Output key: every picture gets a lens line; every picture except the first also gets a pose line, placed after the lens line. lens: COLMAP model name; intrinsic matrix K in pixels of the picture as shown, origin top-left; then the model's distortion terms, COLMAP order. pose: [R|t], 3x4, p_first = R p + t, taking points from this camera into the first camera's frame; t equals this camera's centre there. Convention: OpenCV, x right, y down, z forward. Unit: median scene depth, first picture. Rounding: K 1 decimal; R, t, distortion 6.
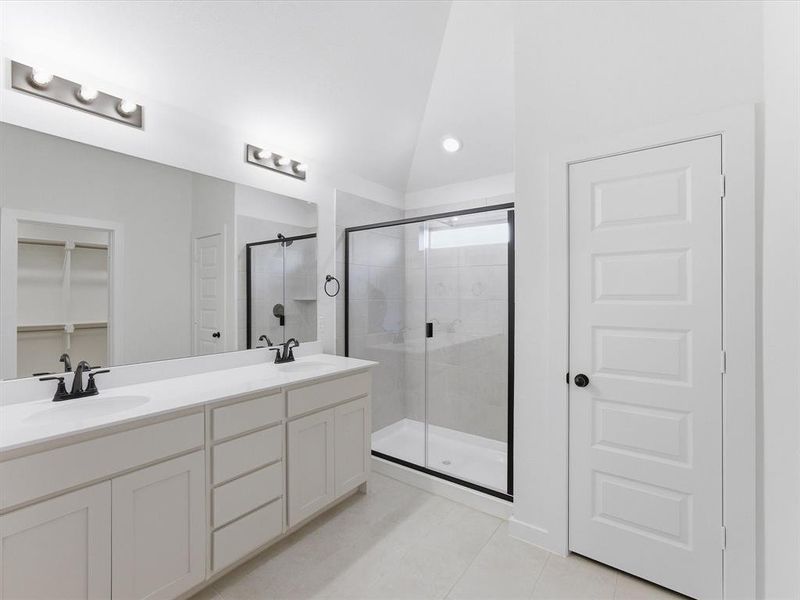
lens RADIAL K [[357.6, 0, 402.7], [0, 357.6, 294.7], [0, 0, 1]] dist [-0.033401, 0.015999]
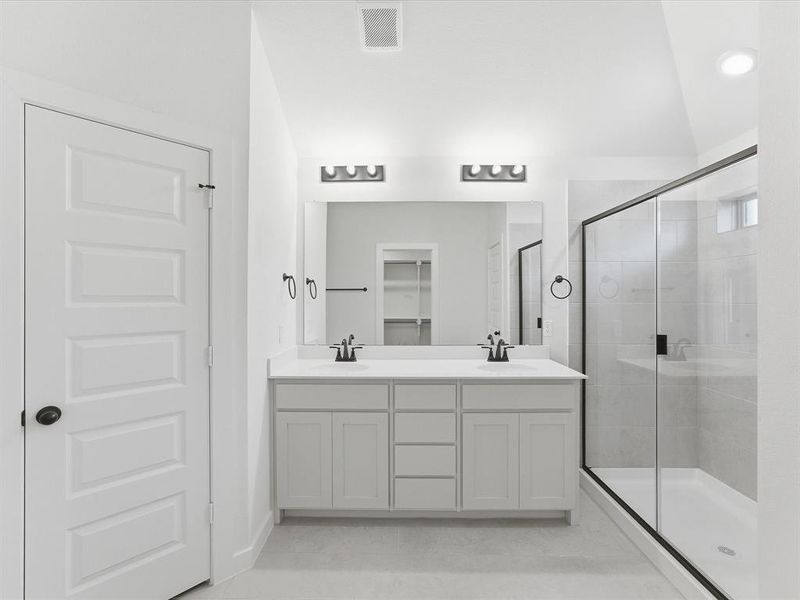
lens RADIAL K [[362.2, 0, 404.0], [0, 362.2, 297.6], [0, 0, 1]] dist [-0.033028, 0.017278]
pose [[0.598819, -0.002519, -0.800881, 0.294767], [0.002268, 0.999996, -0.001449, 0.002329], [0.800881, -0.000949, 0.598822, 0.119459]]
